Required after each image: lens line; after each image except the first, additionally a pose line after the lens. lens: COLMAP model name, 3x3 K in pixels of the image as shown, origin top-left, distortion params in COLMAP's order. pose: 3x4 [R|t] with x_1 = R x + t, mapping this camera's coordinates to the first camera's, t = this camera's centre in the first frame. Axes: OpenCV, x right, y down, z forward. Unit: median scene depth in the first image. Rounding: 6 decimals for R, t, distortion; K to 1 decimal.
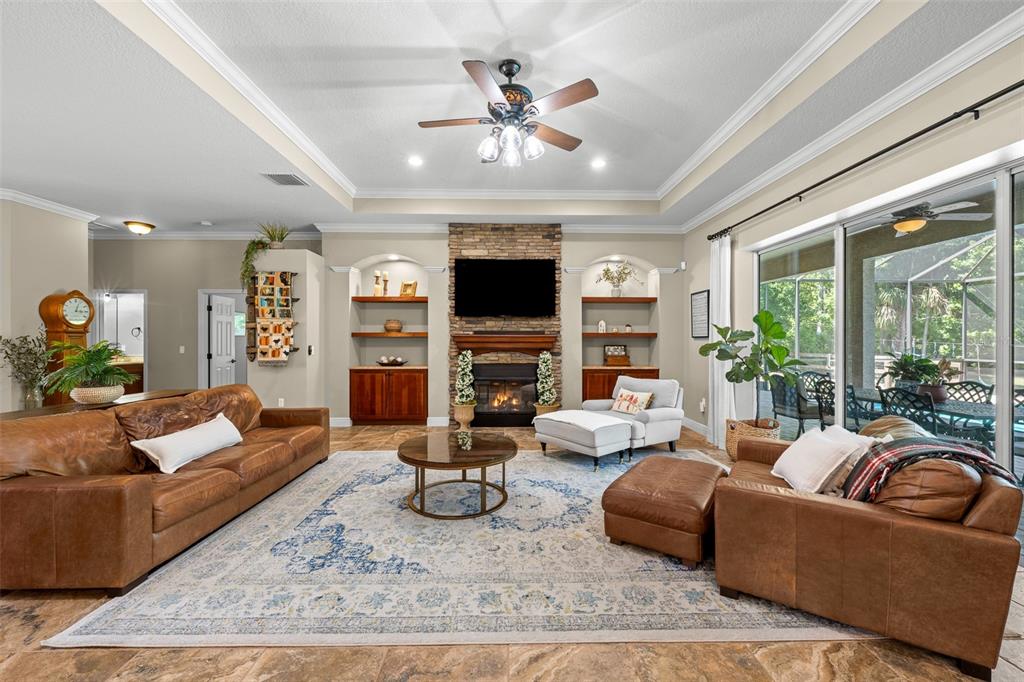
lens RADIAL K [[408.6, 0, 512.1], [0, 408.6, 338.7], [0, 0, 1]] dist [-0.000522, -0.000312]
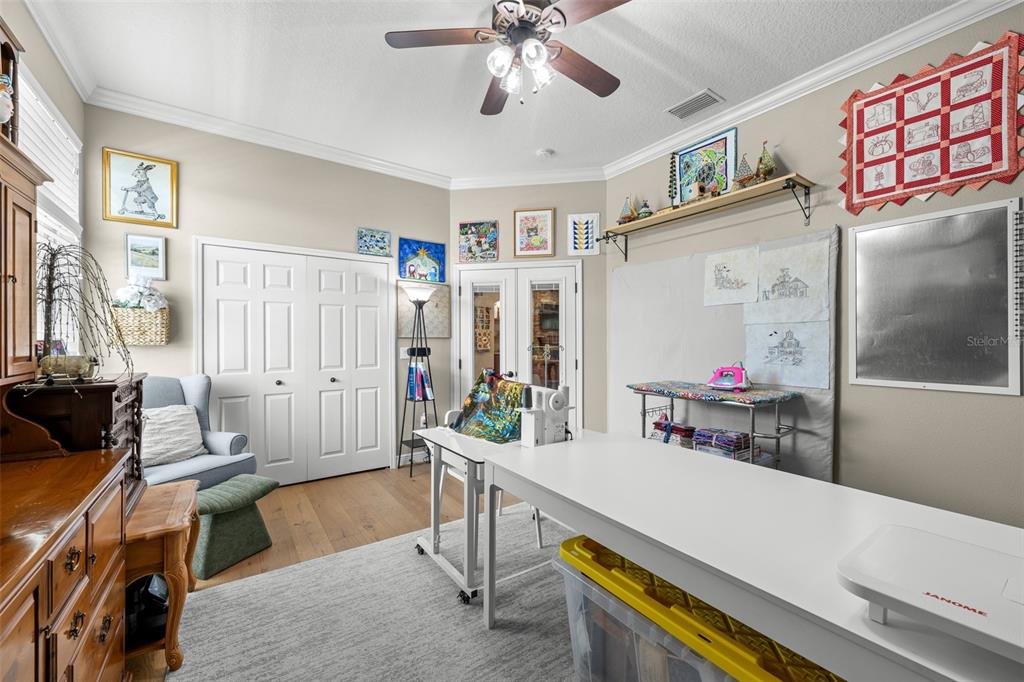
lens RADIAL K [[406.7, 0, 512.0], [0, 406.7, 341.0], [0, 0, 1]] dist [0.000211, 0.000033]
pose [[0.832285, 0.002272, 0.554343, -1.615189], [-0.003708, 0.999992, 0.001469, 0.006558], [-0.554335, -0.003278, 0.832287, -0.815976]]
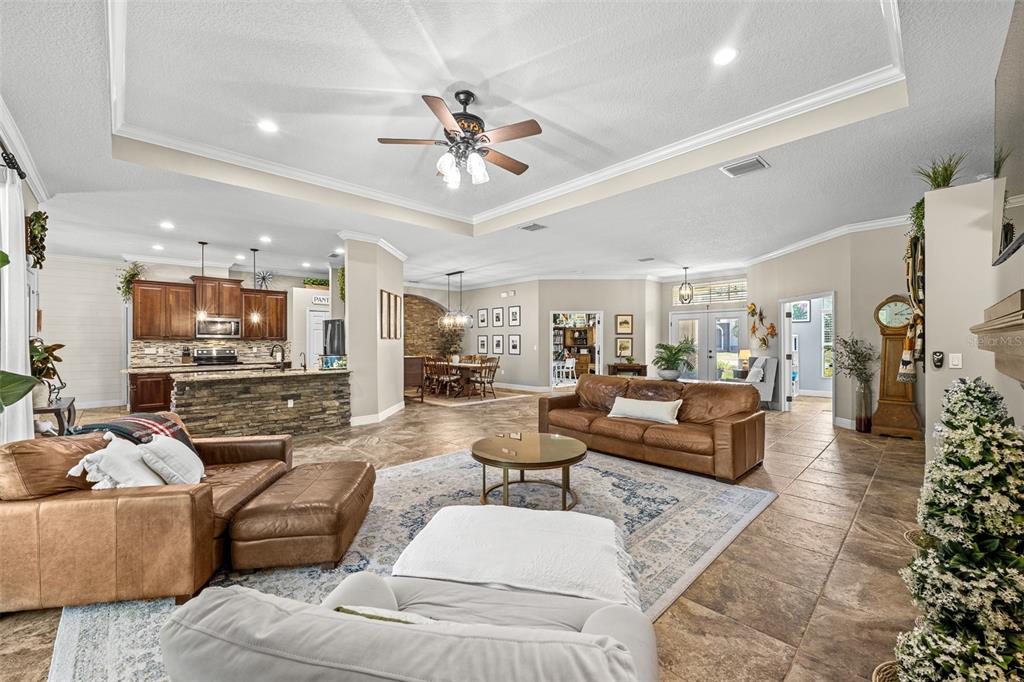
lens RADIAL K [[406.7, 0, 512.0], [0, 406.7, 341.0], [0, 0, 1]] dist [0.000211, 0.000033]
pose [[-0.731755, -0.000840, -0.681567, 0.359640], [0.003281, 0.999983, -0.004756, 0.001491], [0.681560, -0.005716, -0.731740, 1.041555]]
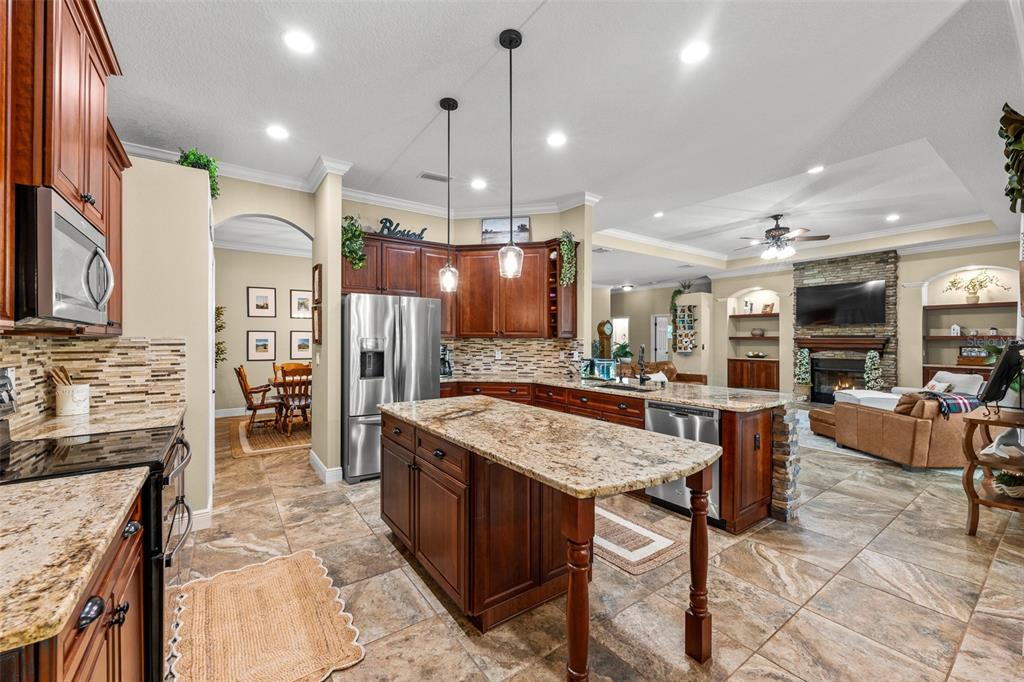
lens RADIAL K [[406.7, 0, 512.0], [0, 406.7, 341.0], [0, 0, 1]] dist [0.000211, 0.000033]
pose [[0.563934, 0.003521, -0.825813, 0.542647], [0.002398, 0.999980, 0.005902, -0.011511], [0.825817, -0.005309, 0.563914, -0.757673]]
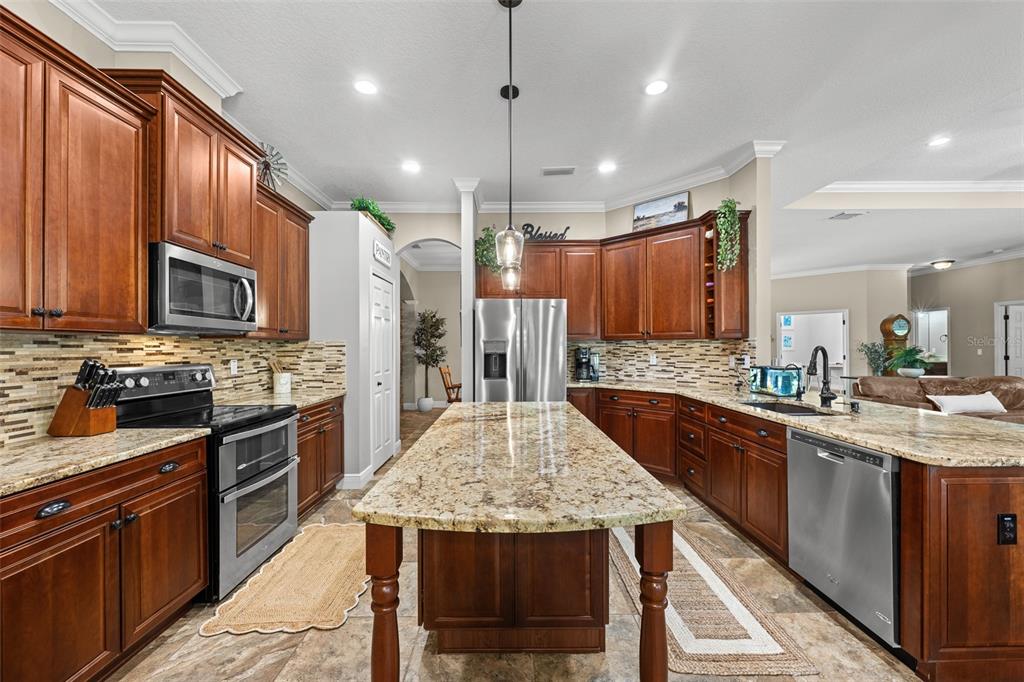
lens RADIAL K [[409.4, 0, 510.2], [0, 409.4, 346.5], [0, 0, 1]] dist [0.000173, -0.000053]
pose [[-0.010020, 0.000571, -0.999950, 0.565360], [0.008188, 0.999966, 0.000489, -0.002316], [0.999916, -0.008183, -0.010024, -0.525549]]
